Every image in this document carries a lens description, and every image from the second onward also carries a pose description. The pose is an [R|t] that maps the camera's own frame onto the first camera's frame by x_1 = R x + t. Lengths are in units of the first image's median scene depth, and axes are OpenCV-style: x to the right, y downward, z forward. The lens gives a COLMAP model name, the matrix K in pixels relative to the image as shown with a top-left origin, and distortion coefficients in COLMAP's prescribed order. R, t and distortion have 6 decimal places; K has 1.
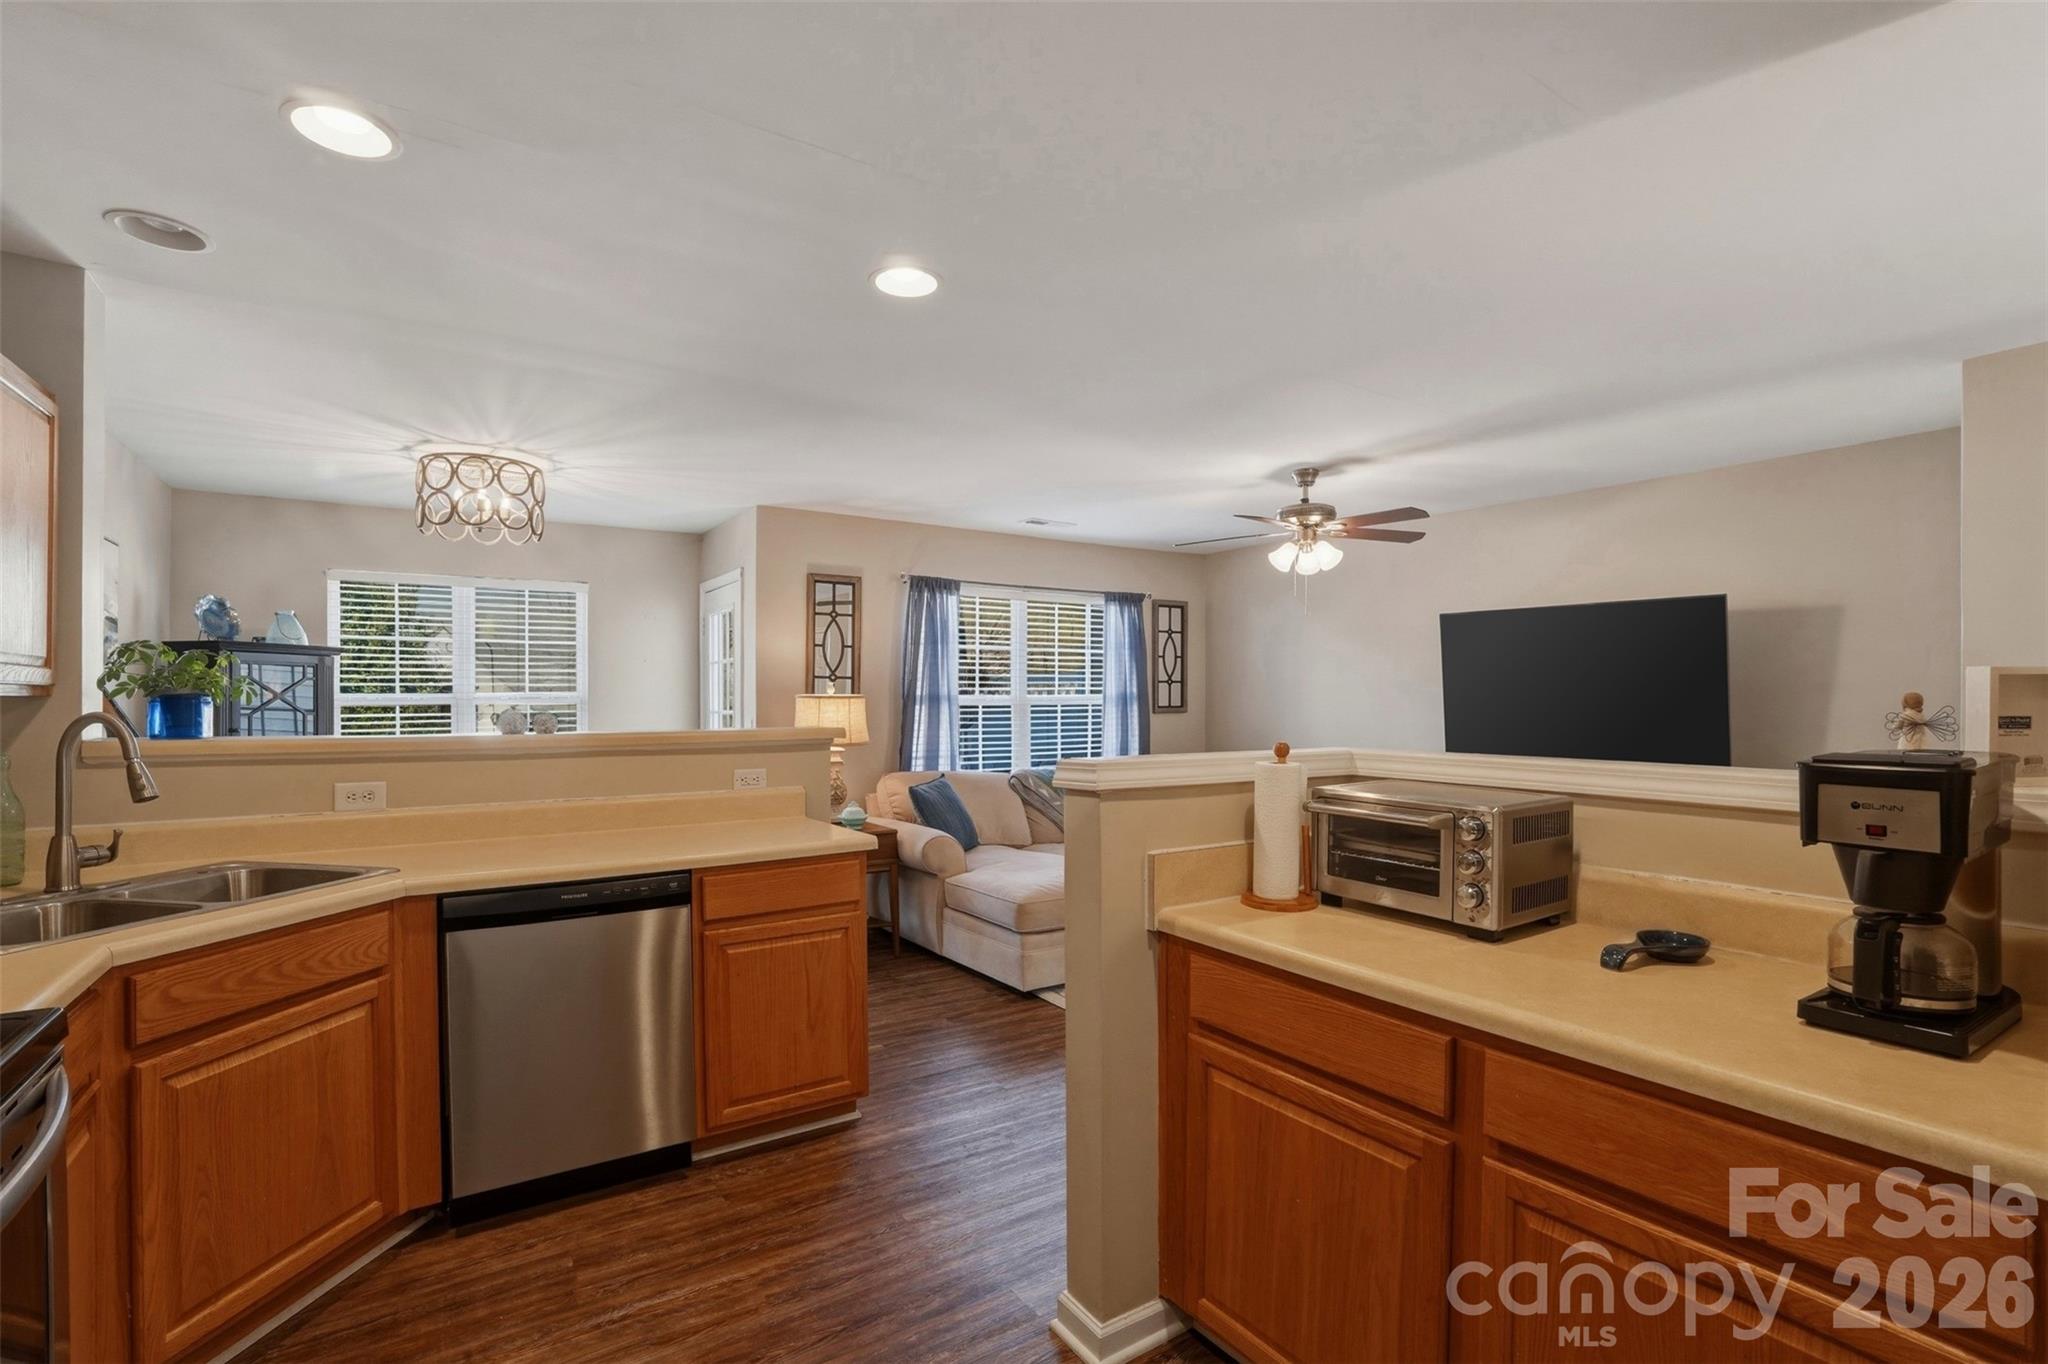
lens RADIAL K [[958.6, 0, 1069.4], [0, 958.6, 694.3], [0, 0, 1]] dist [-0.063052, 0.025074]
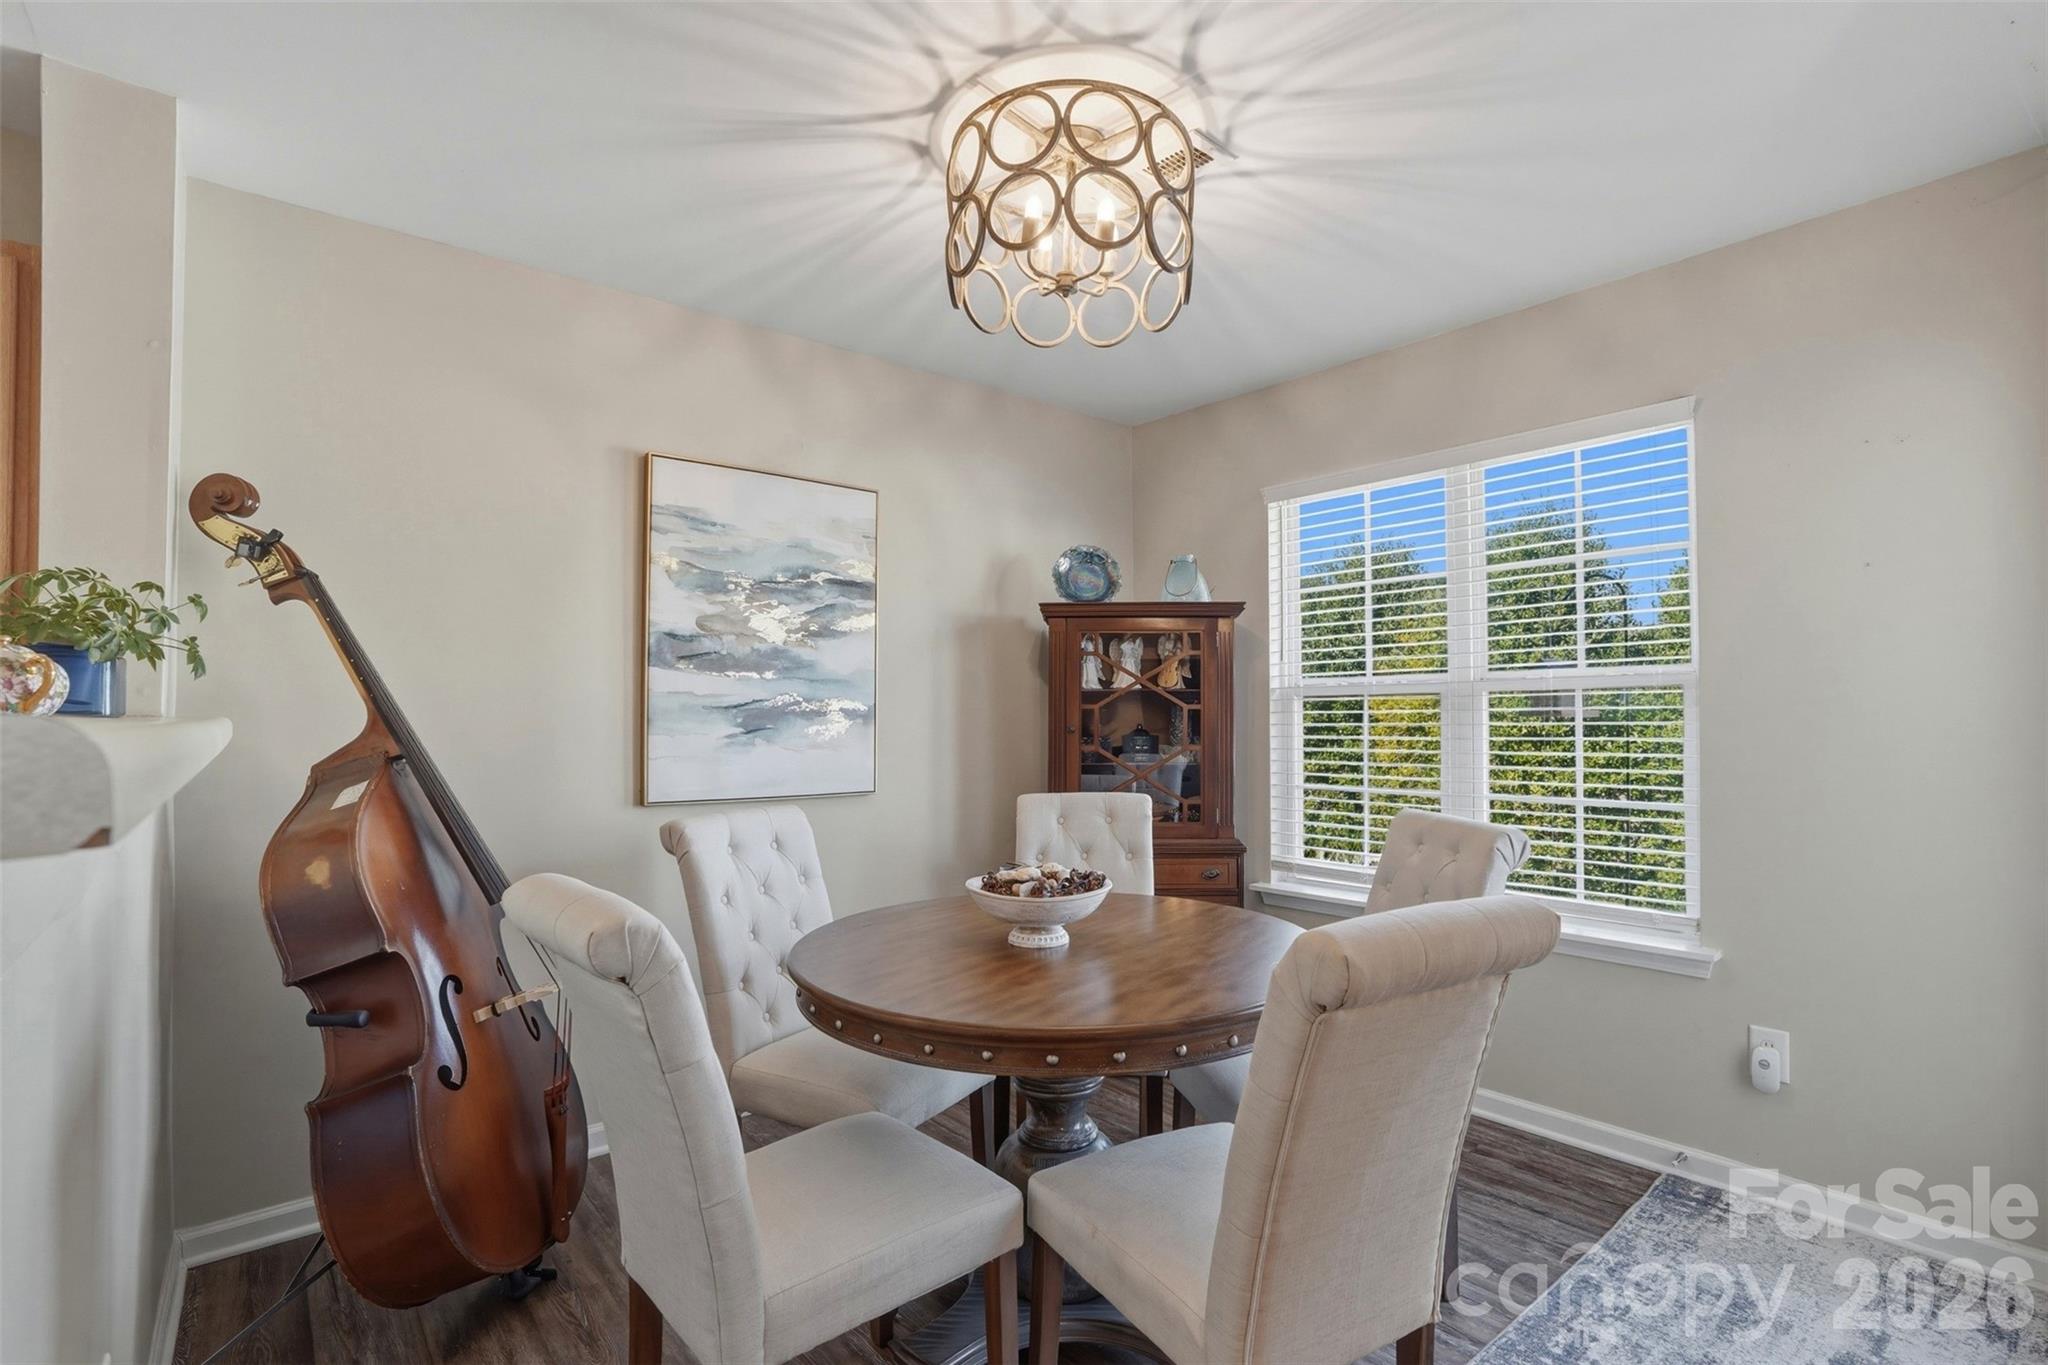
lens RADIAL K [[933.4, 0, 1014.5], [0, 933.4, 697.5], [0, 0, 1]] dist [-0.058602, 0.012235]
pose [[0.041840, -0.018209, -0.998958, -0.165807], [0.003789, 0.999830, -0.018066, 0.026916], [0.999117, -0.003029, 0.041902, 0.862517]]
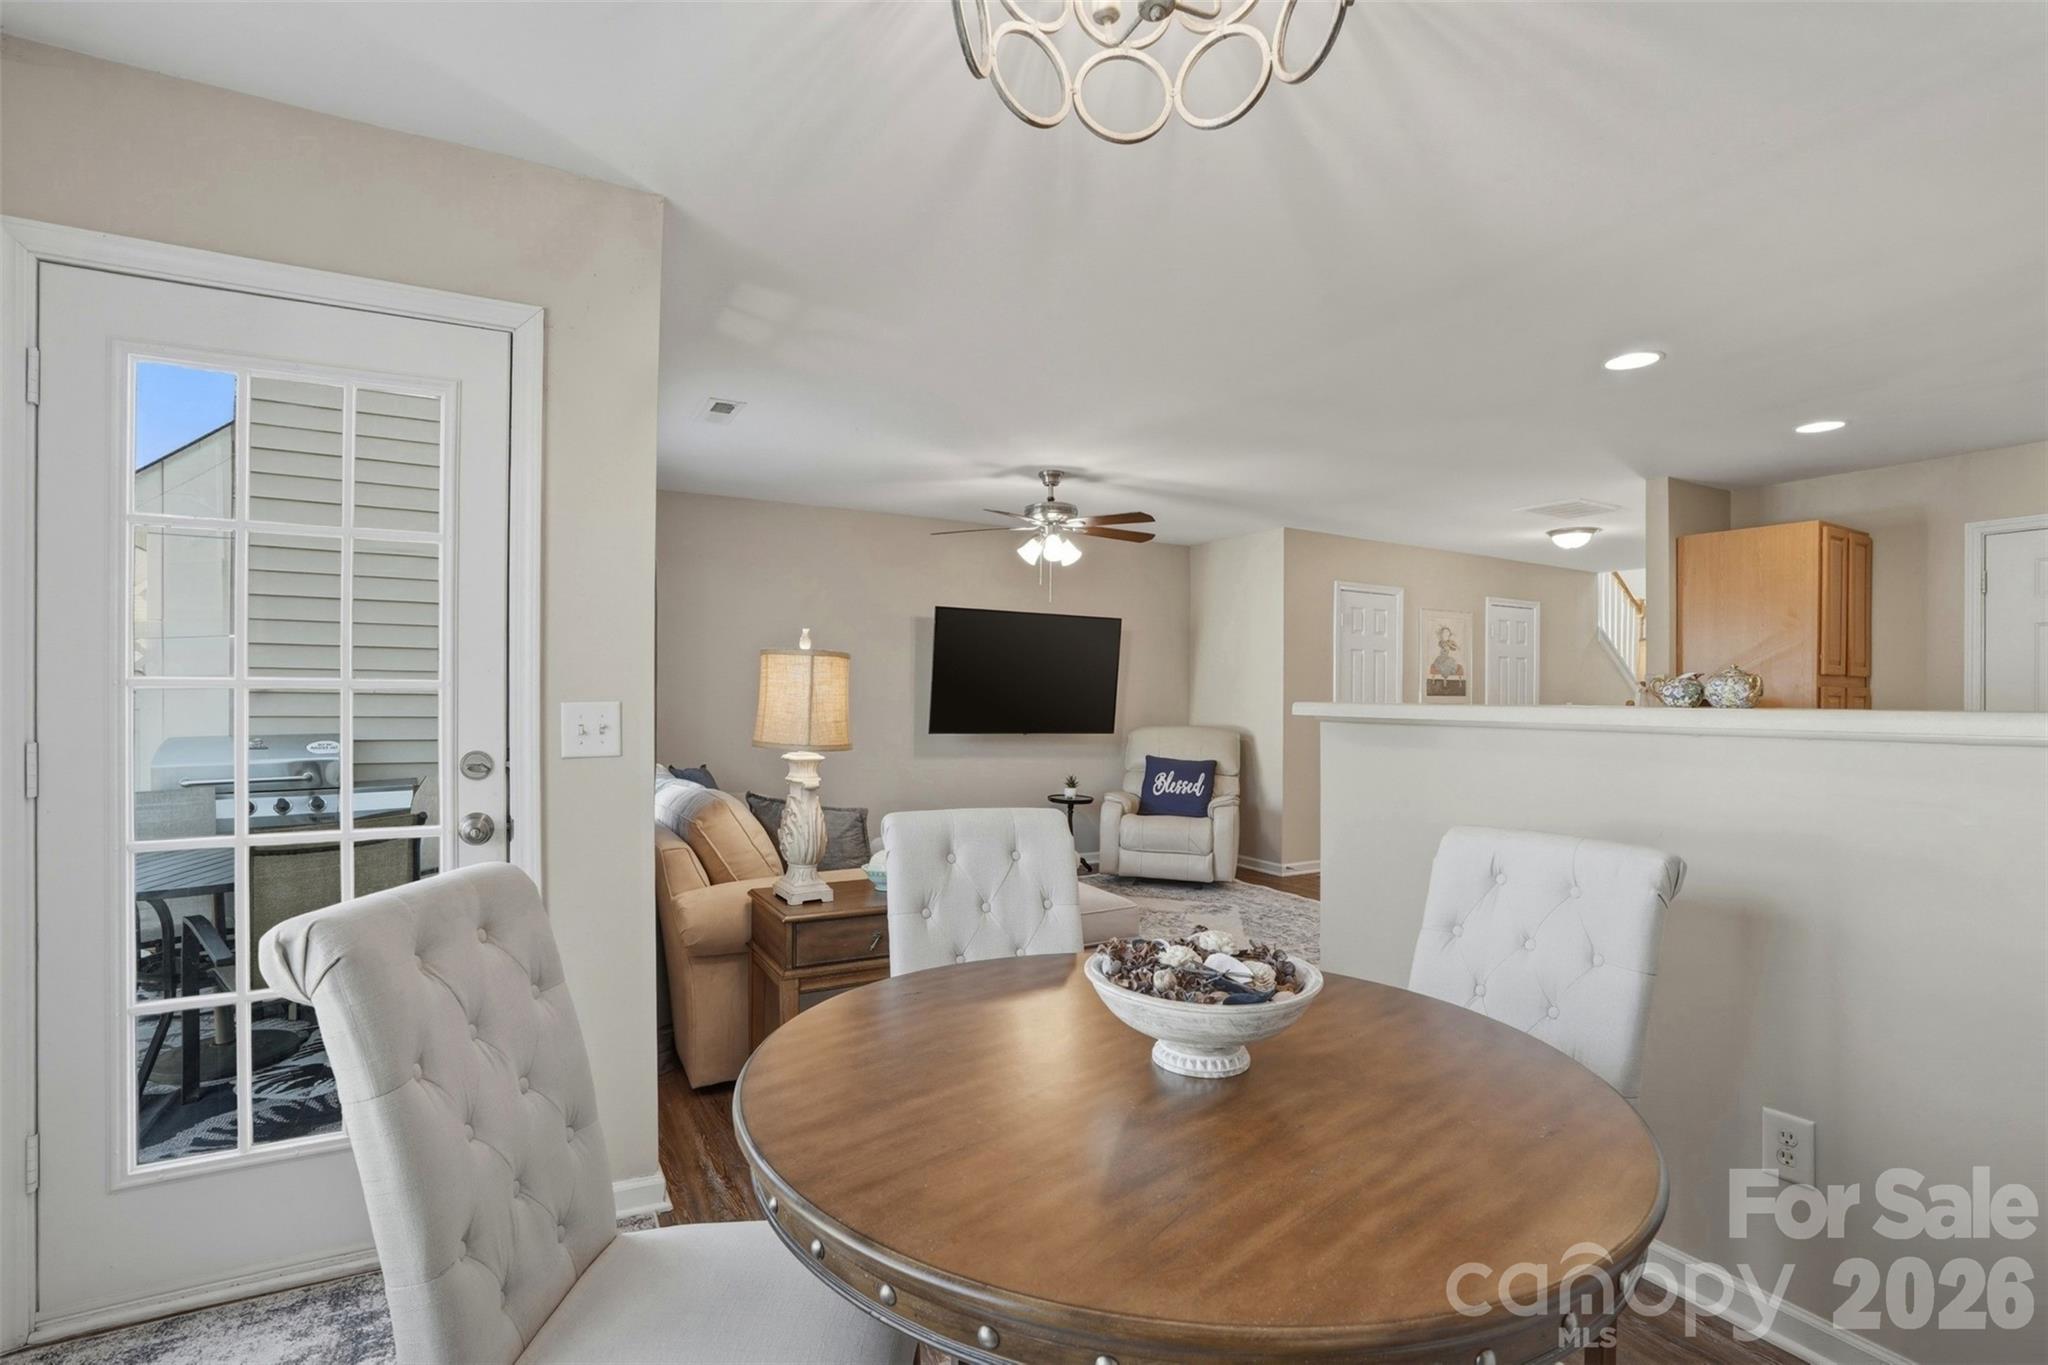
lens RADIAL K [[933.4, 0, 1014.5], [0, 933.4, 697.5], [0, 0, 1]] dist [-0.058602, 0.012235]
pose [[0.127953, -0.001209, 0.991779, -0.822527], [-0.011561, 0.999930, 0.002711, 0.023164], [-0.991713, -0.011812, 0.127930, 0.903740]]
